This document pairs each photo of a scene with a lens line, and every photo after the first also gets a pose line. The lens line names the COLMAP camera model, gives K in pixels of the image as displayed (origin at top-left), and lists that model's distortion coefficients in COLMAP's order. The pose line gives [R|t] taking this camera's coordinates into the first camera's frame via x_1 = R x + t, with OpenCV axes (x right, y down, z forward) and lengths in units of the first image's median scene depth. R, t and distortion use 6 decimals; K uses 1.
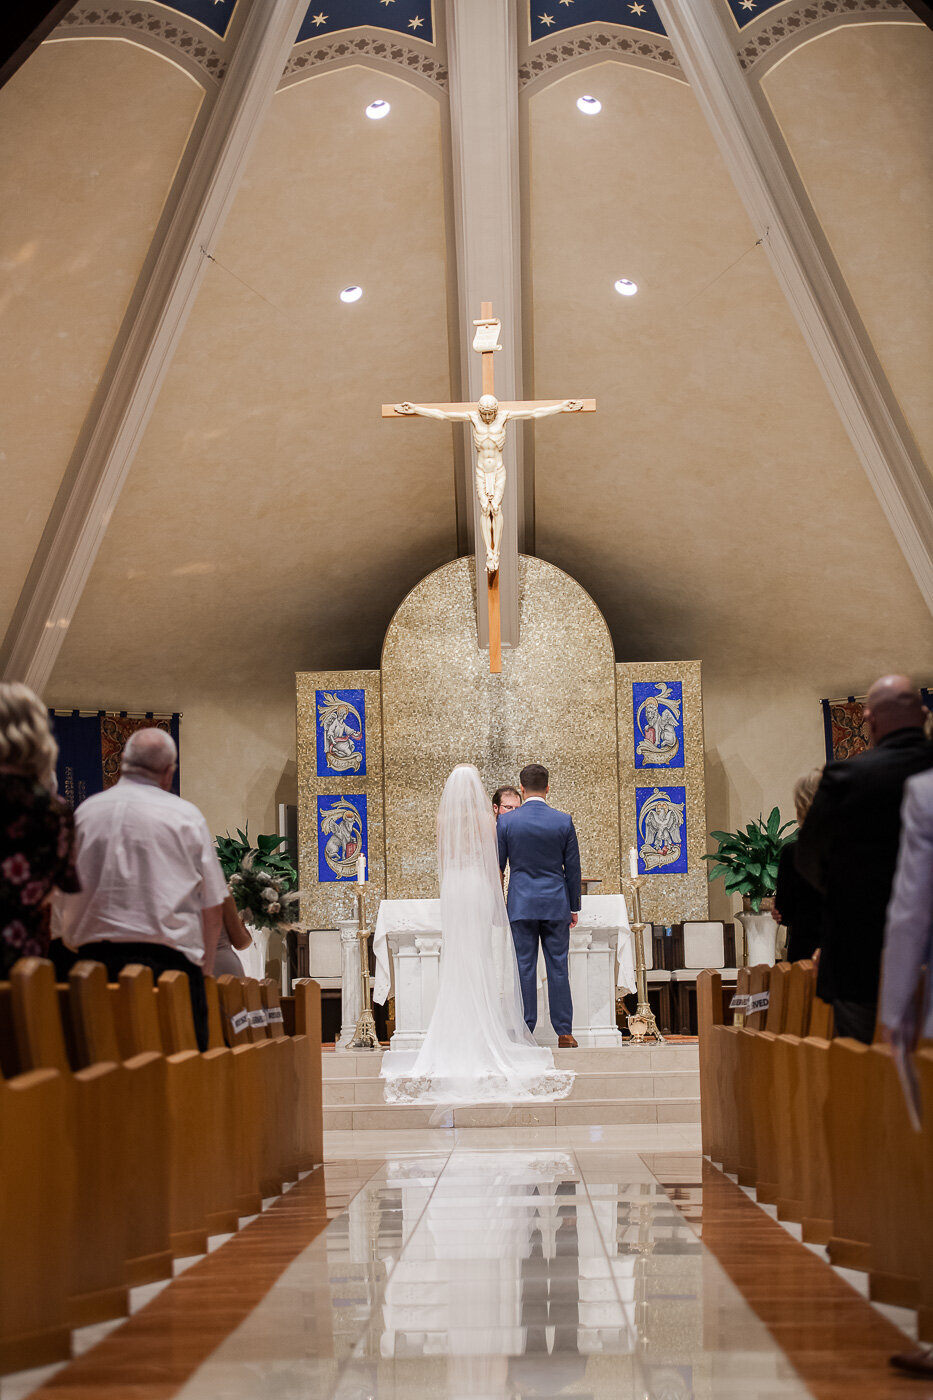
lens RADIAL K [[3223.8, 0, 466.5], [0, 3223.8, 700.0], [0, 0, 1]] dist [-0.002673, 0.370444]
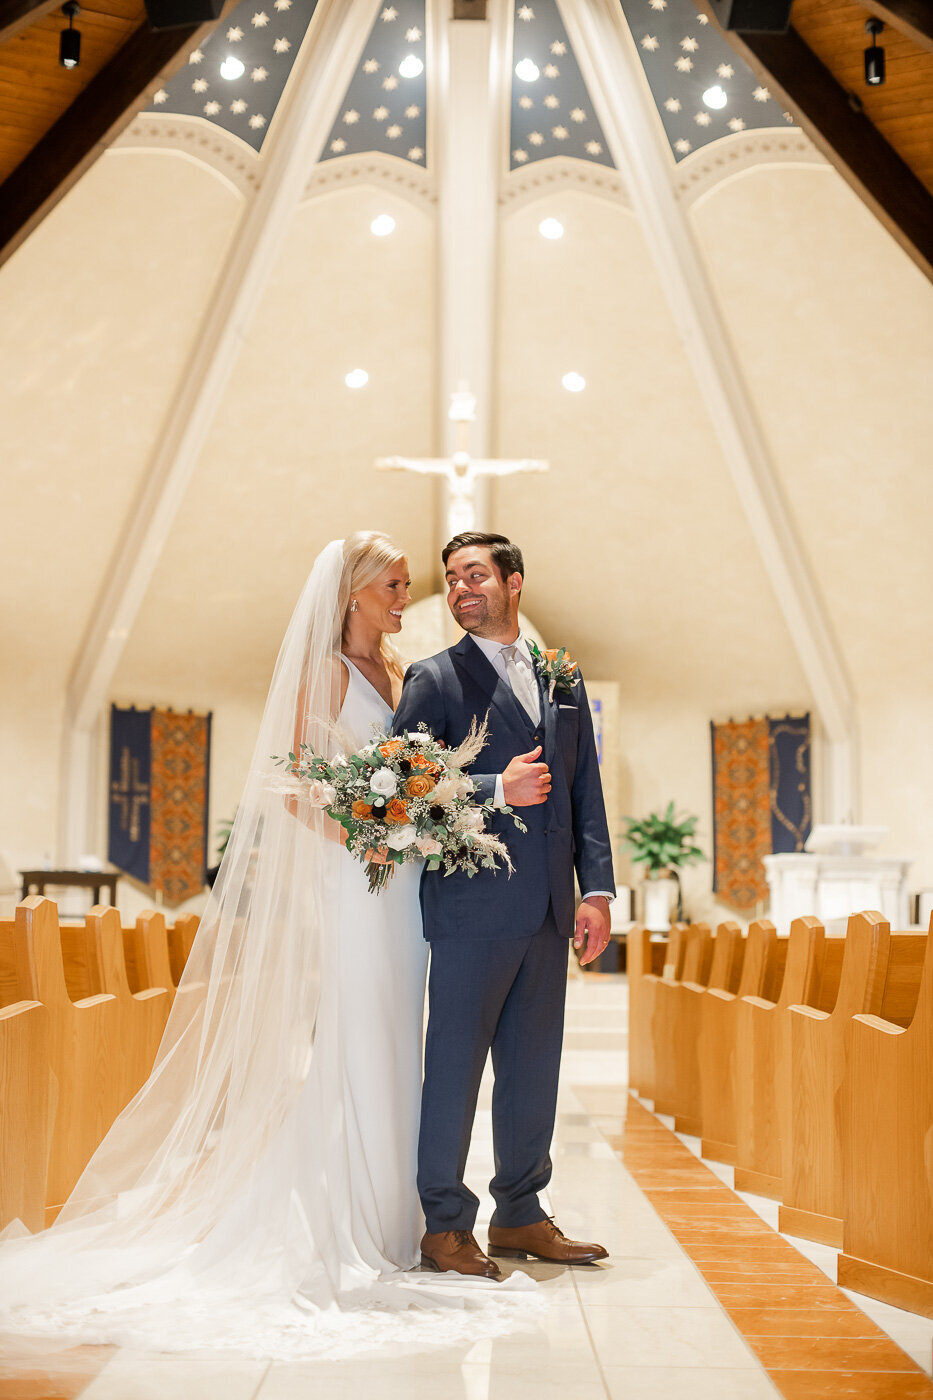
lens RADIAL K [[2287.5, 0, 466.5], [0, 2287.5, 700.0], [0, 0, 1]] dist [-0.019800, -0.032272]
pose [[0.999115, 0.040225, 0.012261, 0.001576], [-0.040071, 0.999118, -0.012521, 0.011026], [-0.012754, 0.012019, 0.999846, 0.119301]]
